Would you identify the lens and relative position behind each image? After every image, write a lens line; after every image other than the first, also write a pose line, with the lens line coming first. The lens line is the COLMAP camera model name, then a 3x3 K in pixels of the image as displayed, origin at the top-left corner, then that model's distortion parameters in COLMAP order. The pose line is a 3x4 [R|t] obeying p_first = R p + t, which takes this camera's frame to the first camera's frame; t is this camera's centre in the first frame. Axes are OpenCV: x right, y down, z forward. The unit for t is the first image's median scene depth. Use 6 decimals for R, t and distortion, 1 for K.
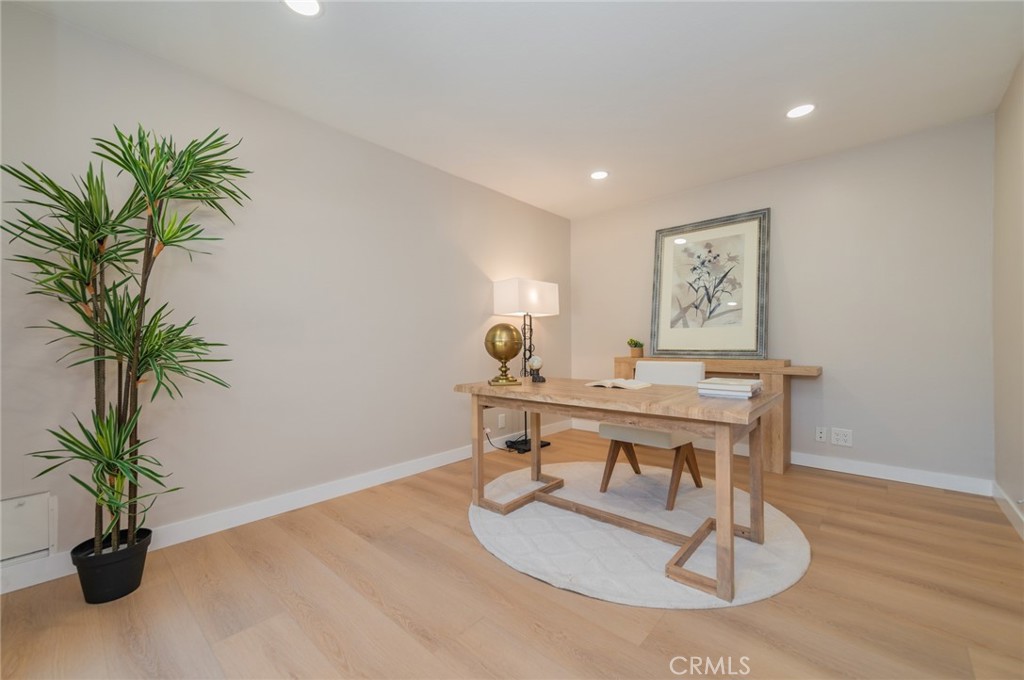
lens RADIAL K [[403.4, 0, 515.3], [0, 403.4, 337.9], [0, 0, 1]] dist [0.001183, 0.000211]
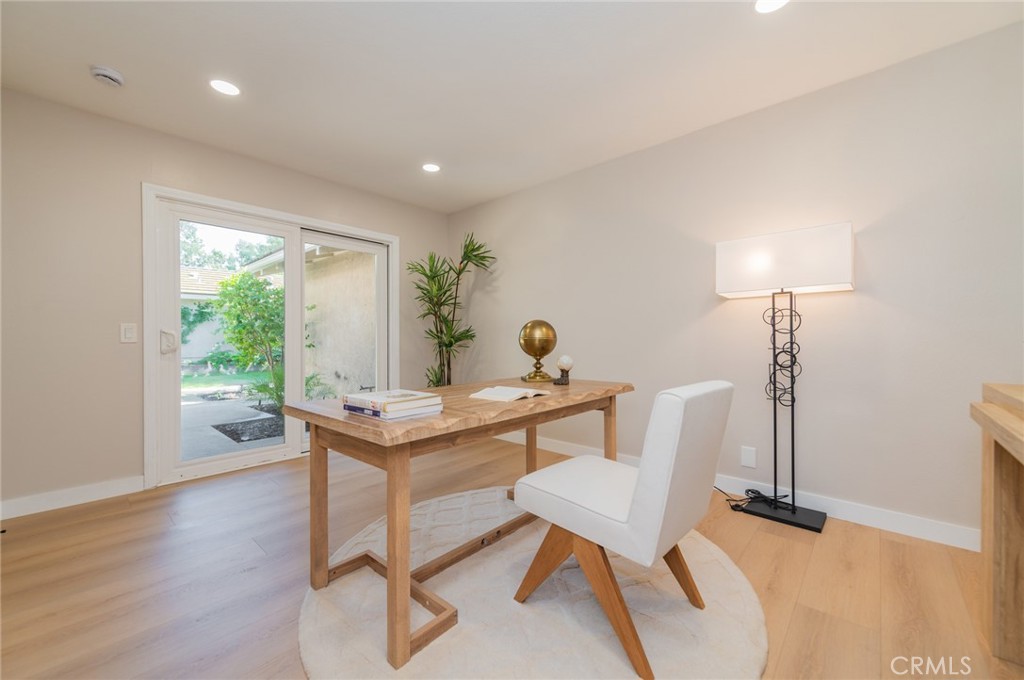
lens RADIAL K [[403.4, 0, 515.1], [0, 403.4, 341.8], [0, 0, 1]] dist [0.001183, 0.000211]
pose [[-0.022164, 0.009272, -0.999711, 0.970191], [0.011088, 0.999898, 0.009028, 0.008595], [0.999693, -0.010884, -0.022264, 0.964722]]
